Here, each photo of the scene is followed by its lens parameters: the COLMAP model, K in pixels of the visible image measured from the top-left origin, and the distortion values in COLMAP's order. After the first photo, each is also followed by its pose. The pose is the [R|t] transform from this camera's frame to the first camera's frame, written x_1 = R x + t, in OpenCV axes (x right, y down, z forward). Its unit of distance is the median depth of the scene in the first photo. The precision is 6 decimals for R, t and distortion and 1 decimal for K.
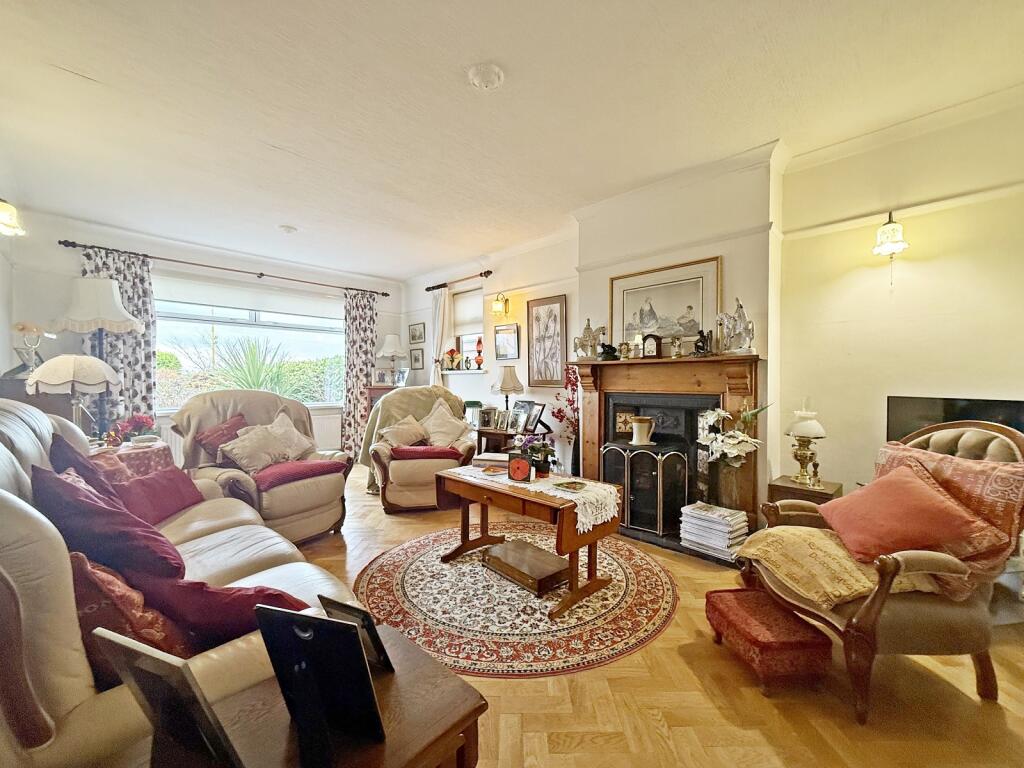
lens RADIAL K [[415.7, 0, 519.5], [0, 415.7, 381.3], [0, 0, 1]] dist [0.000205, 0.000158]
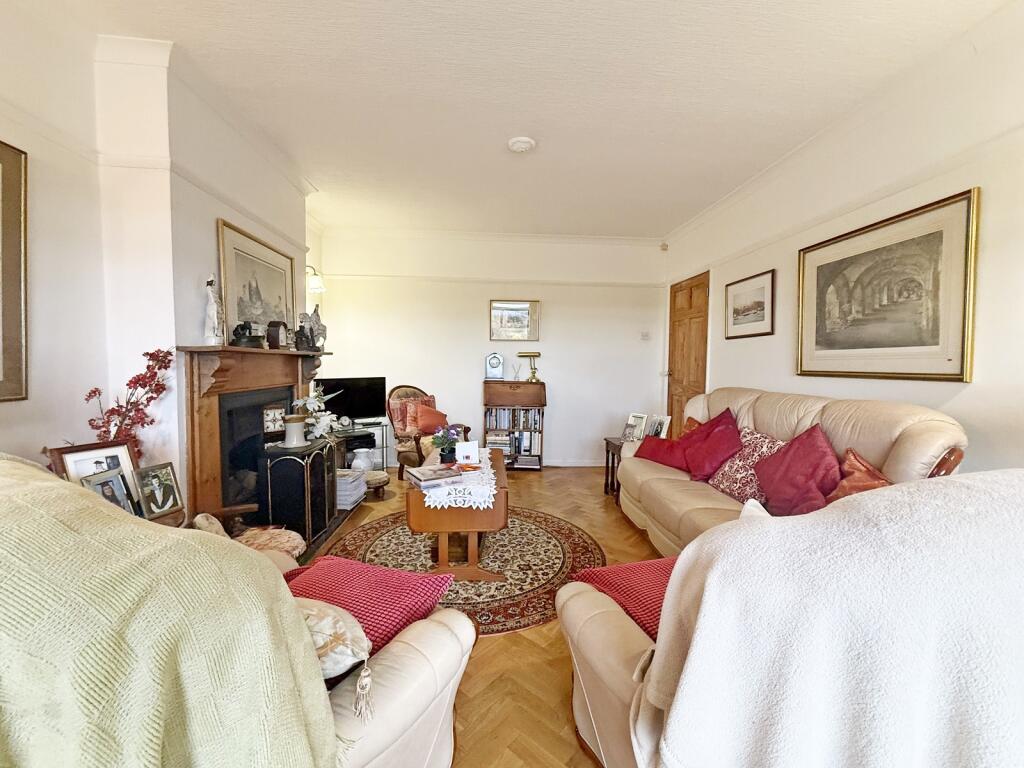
lens RADIAL K [[415.7, 0, 519.5], [0, 415.7, 381.3], [0, 0, 1]] dist [0.000205, 0.000158]
pose [[-0.743598, -0.037362, 0.667582, -0.913568], [0.000668, 0.998396, 0.056620, -0.048585], [-0.668626, 0.042548, -0.742380, 1.877018]]
